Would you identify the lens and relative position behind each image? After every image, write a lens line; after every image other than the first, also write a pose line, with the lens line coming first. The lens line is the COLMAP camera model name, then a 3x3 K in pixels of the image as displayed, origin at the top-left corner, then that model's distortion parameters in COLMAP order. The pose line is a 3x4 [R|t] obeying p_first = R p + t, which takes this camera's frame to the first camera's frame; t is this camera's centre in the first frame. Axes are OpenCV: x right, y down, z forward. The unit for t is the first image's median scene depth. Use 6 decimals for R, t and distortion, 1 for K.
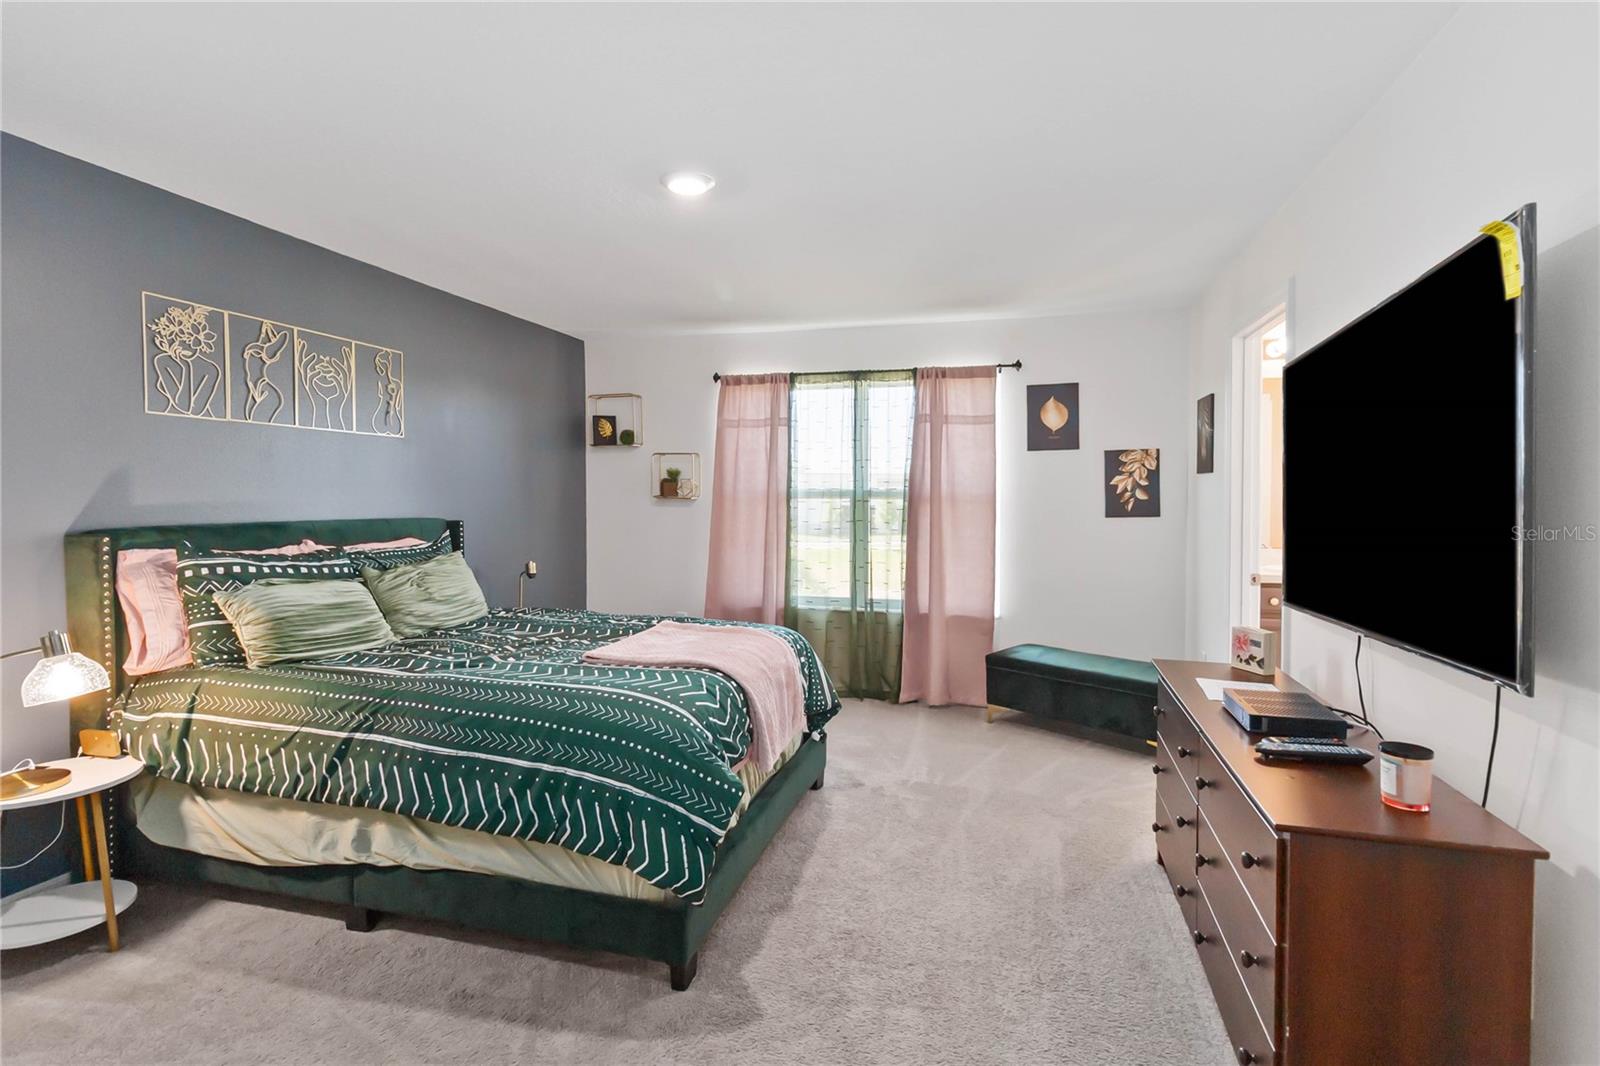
lens RADIAL K [[751.6, 0, 798.5], [0, 751.6, 523.6], [0, 0, 1]] dist [-0.002833, 0.000232]
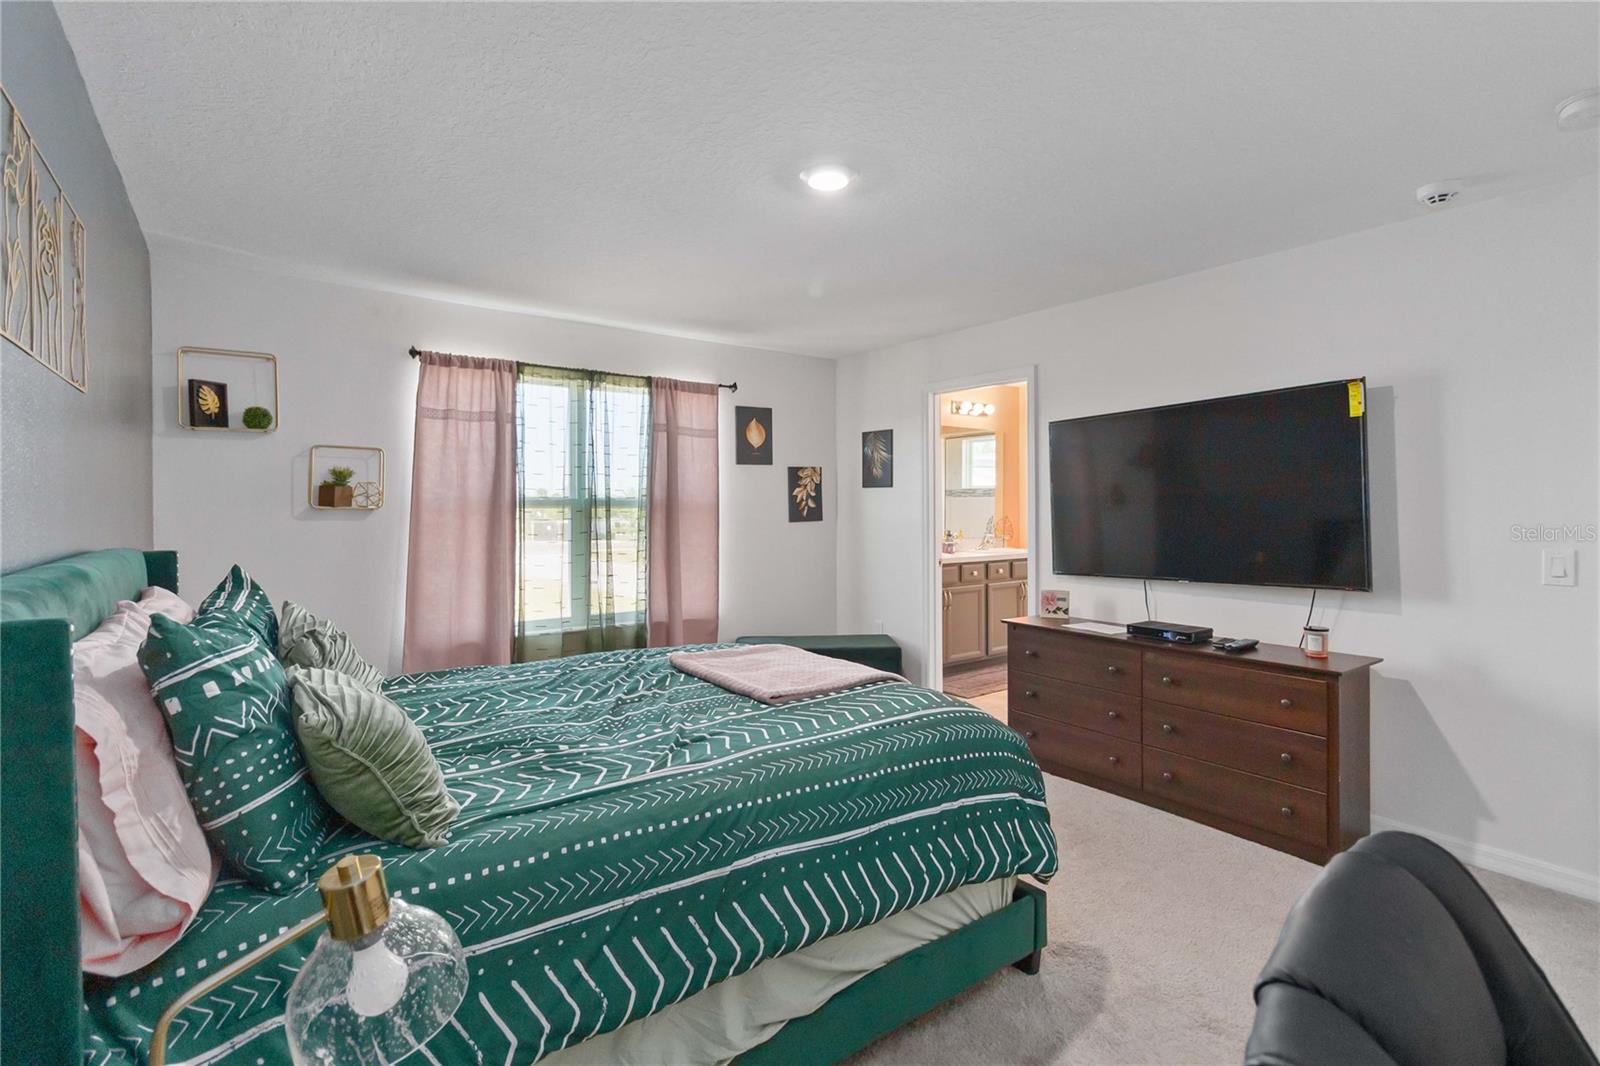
lens RADIAL K [[751.6, 0, 760.3], [0, 751.6, 511.8], [0, 0, 1]] dist [-0.002833, 0.000232]
pose [[0.624805, -0.010866, 0.780706, -0.543998], [0.028870, 0.999541, -0.009193, -0.014695], [-0.780247, 0.028283, 0.624831, 0.272688]]
